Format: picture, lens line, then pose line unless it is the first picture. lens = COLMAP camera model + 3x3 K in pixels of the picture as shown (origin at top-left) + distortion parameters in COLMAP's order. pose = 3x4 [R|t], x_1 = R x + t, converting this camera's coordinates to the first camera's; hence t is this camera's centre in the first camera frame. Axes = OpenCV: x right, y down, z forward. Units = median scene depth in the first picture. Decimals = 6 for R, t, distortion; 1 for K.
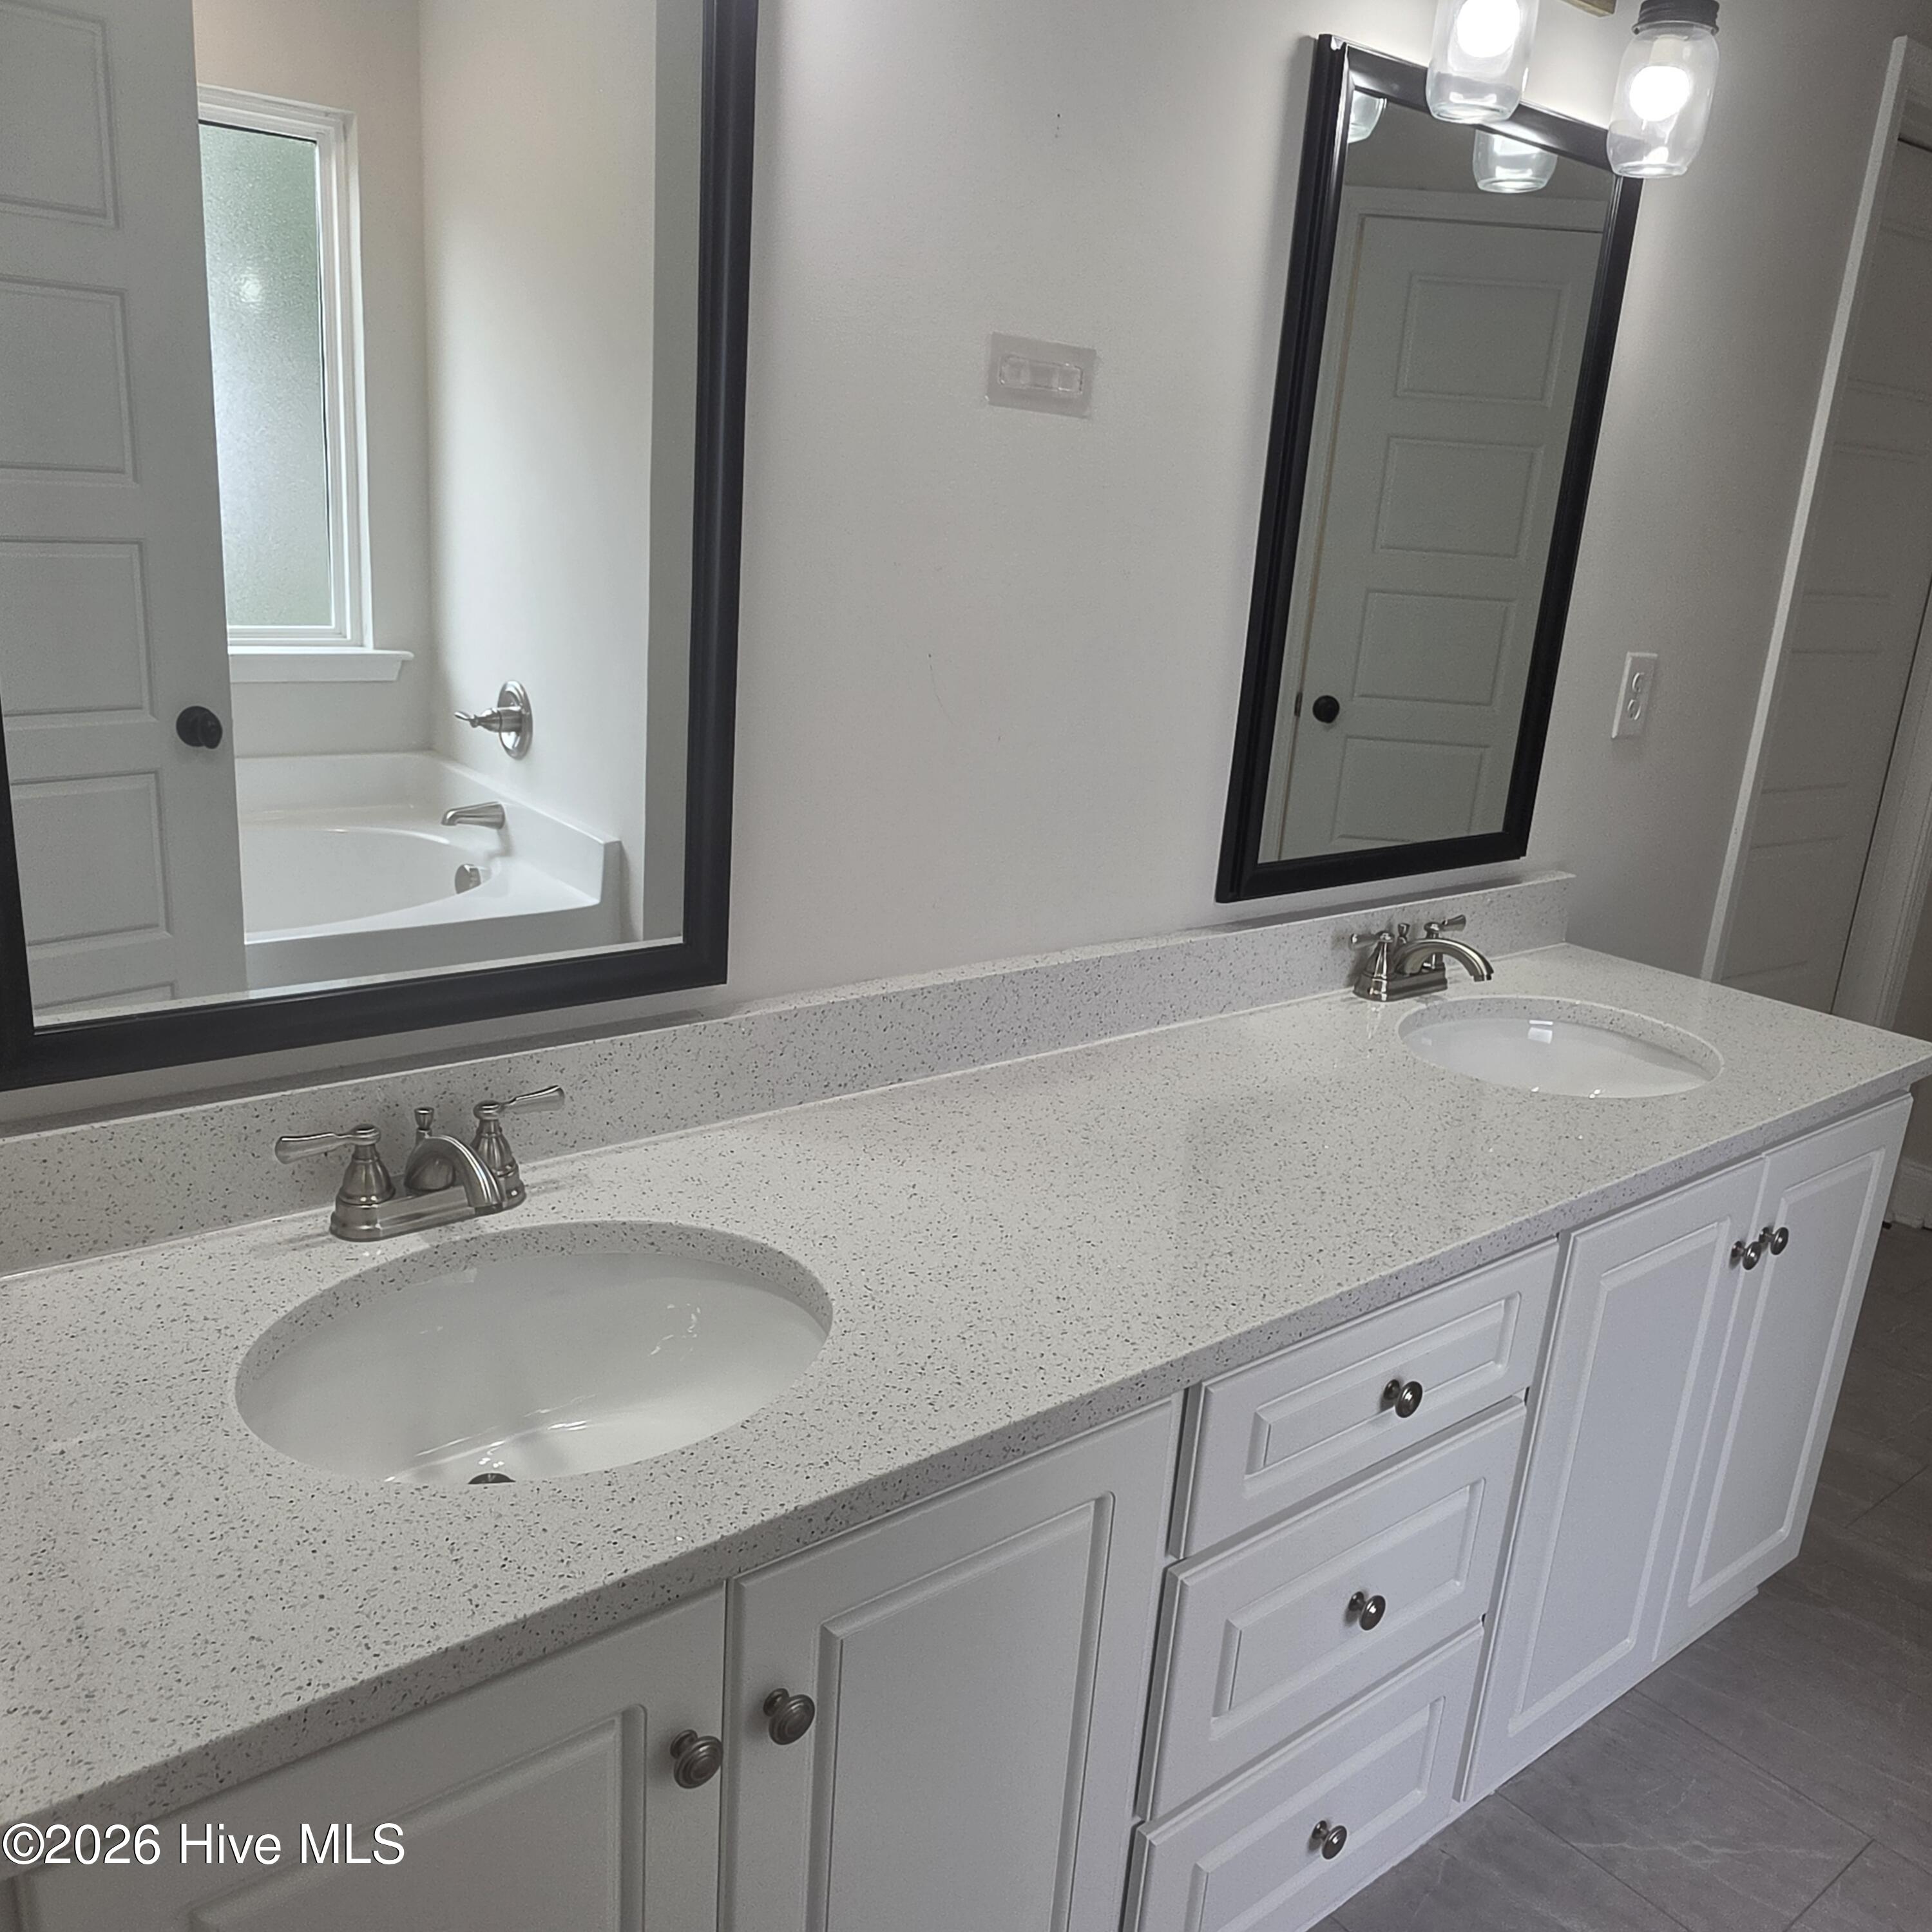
lens RADIAL K [[1634.1, 0, 964.4], [0, 1634.1, 1021.8], [0, 0, 1]] dist [0.001547, -0.006877]
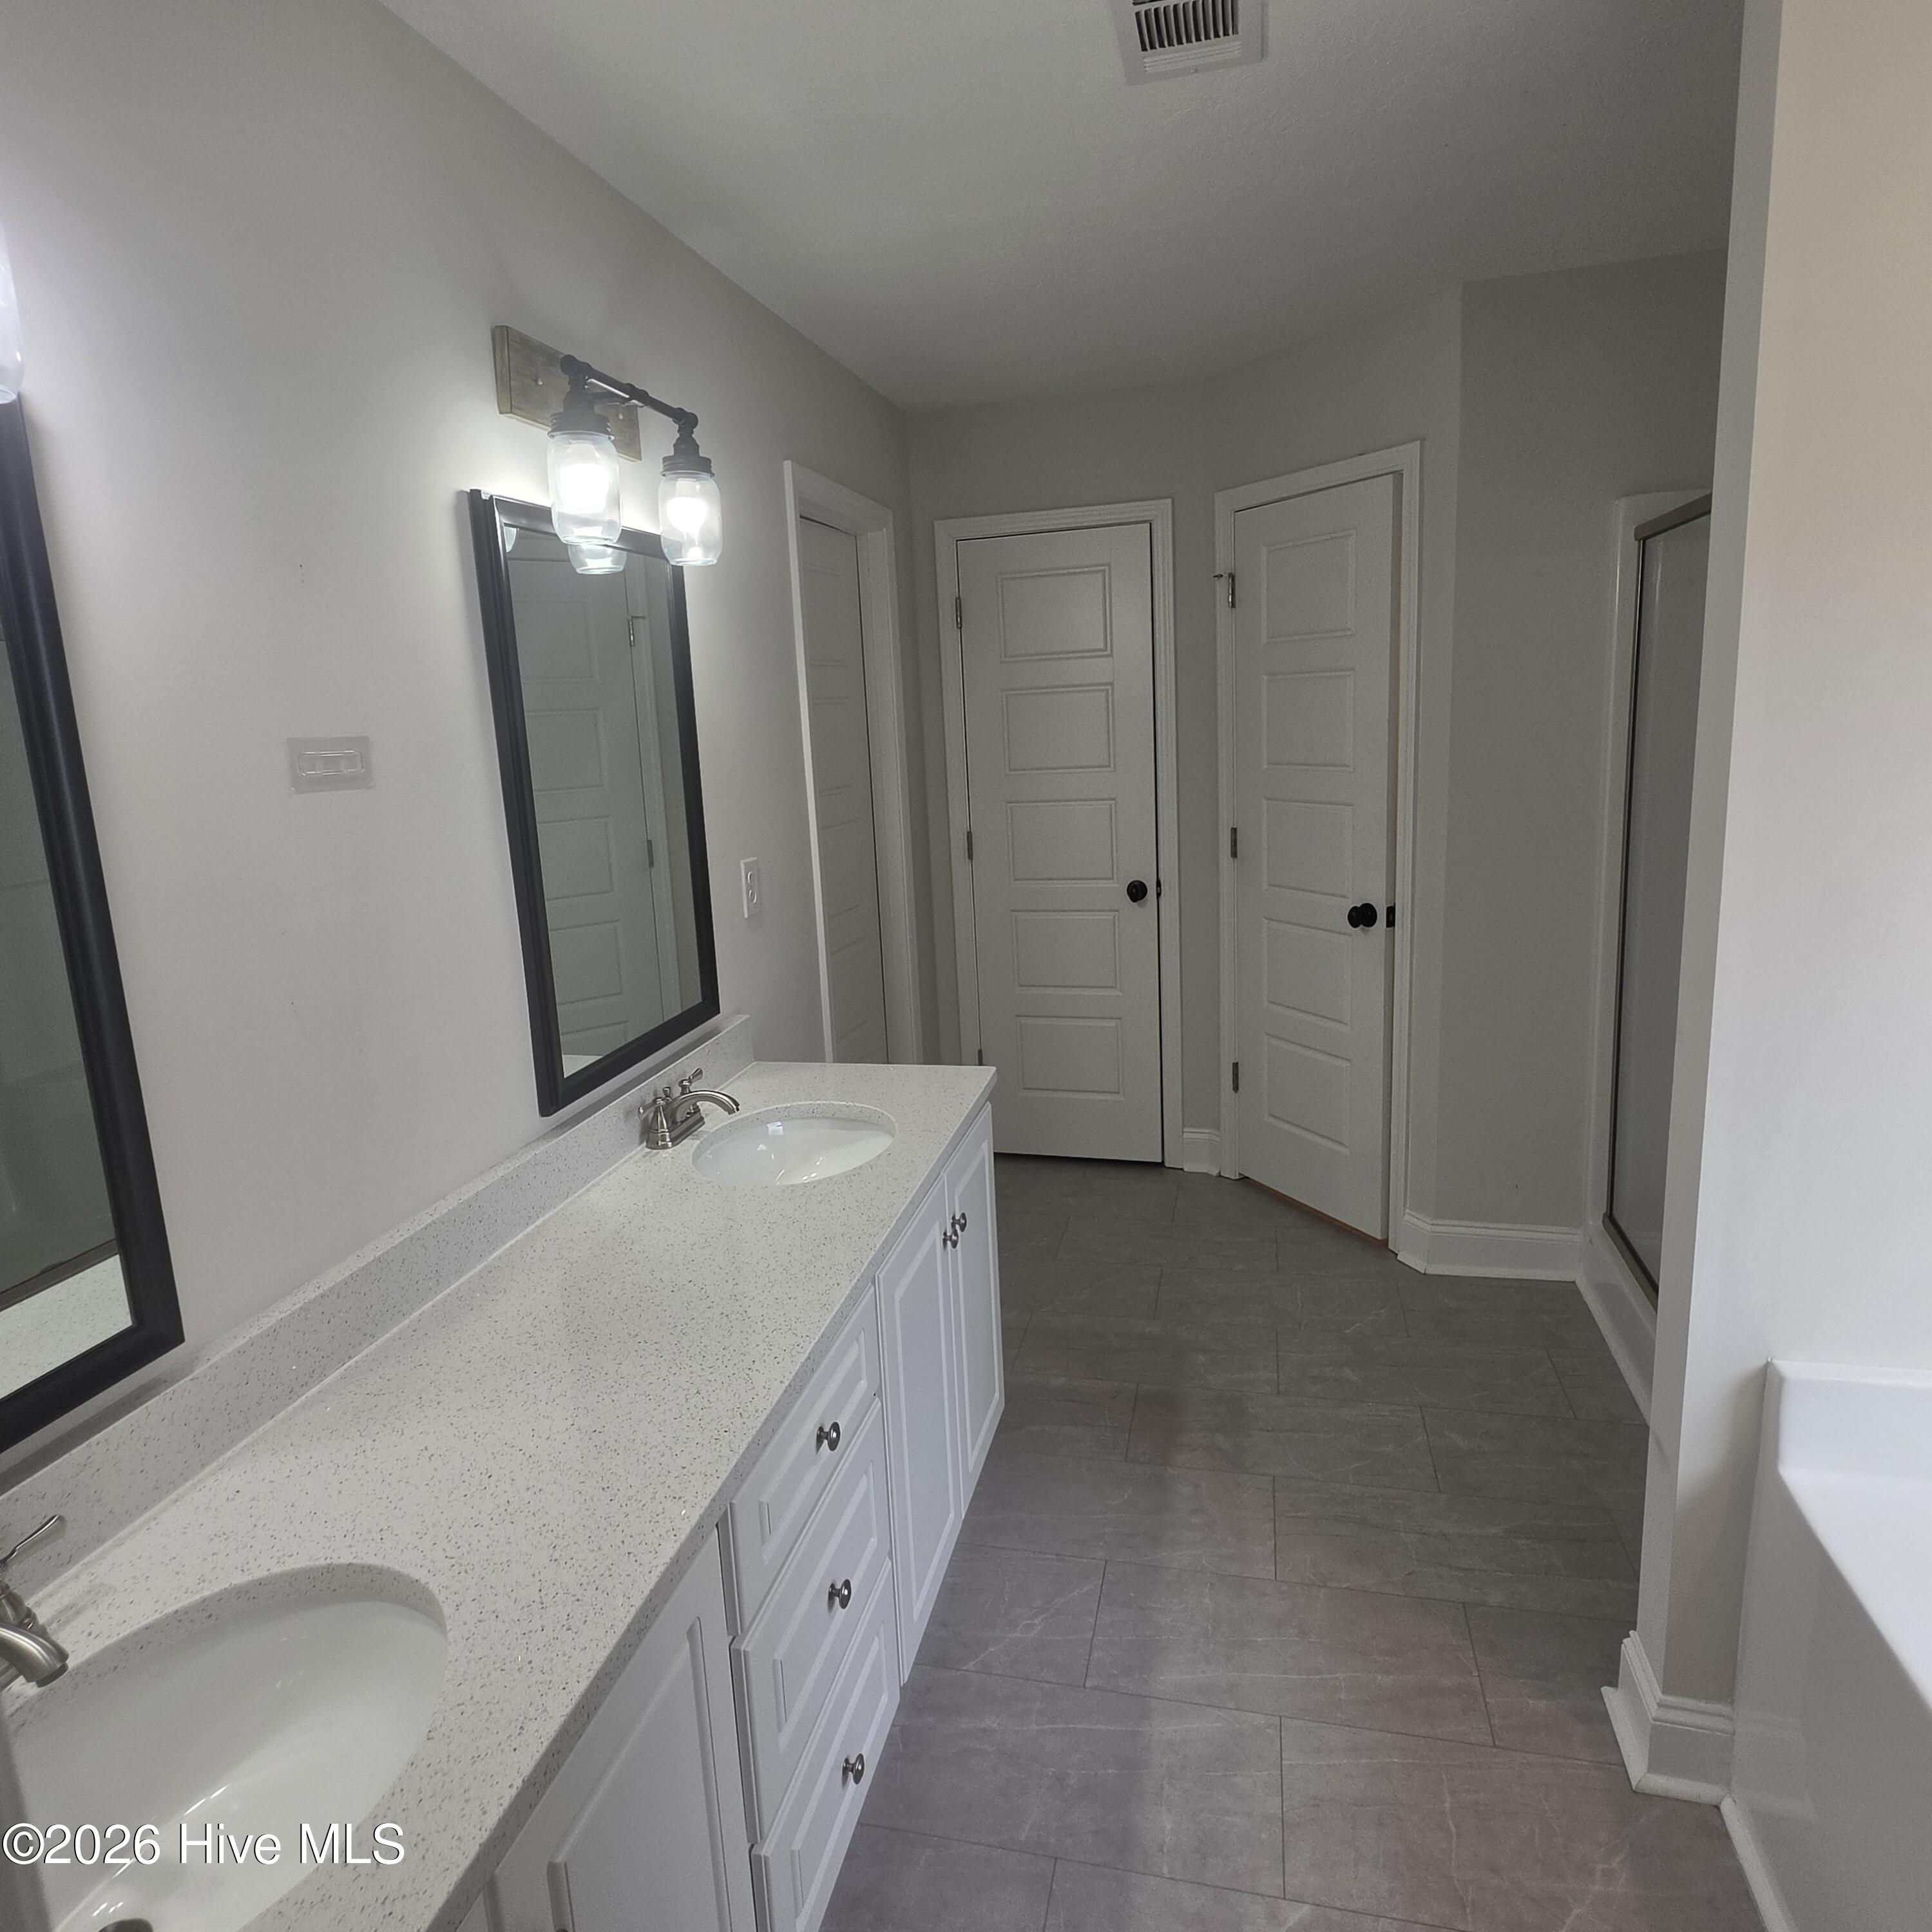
lens RADIAL K [[1237.8, 0, 966.0], [0, 1237.8, 966.0], [0, 0, 1]] dist [-0.000081, 0.001004]
pose [[0.781197, -0.222717, 0.583206, -0.134036], [0.276685, 0.960954, -0.003642, -0.096654], [-0.559622, 0.164209, 0.812316, 0.000175]]
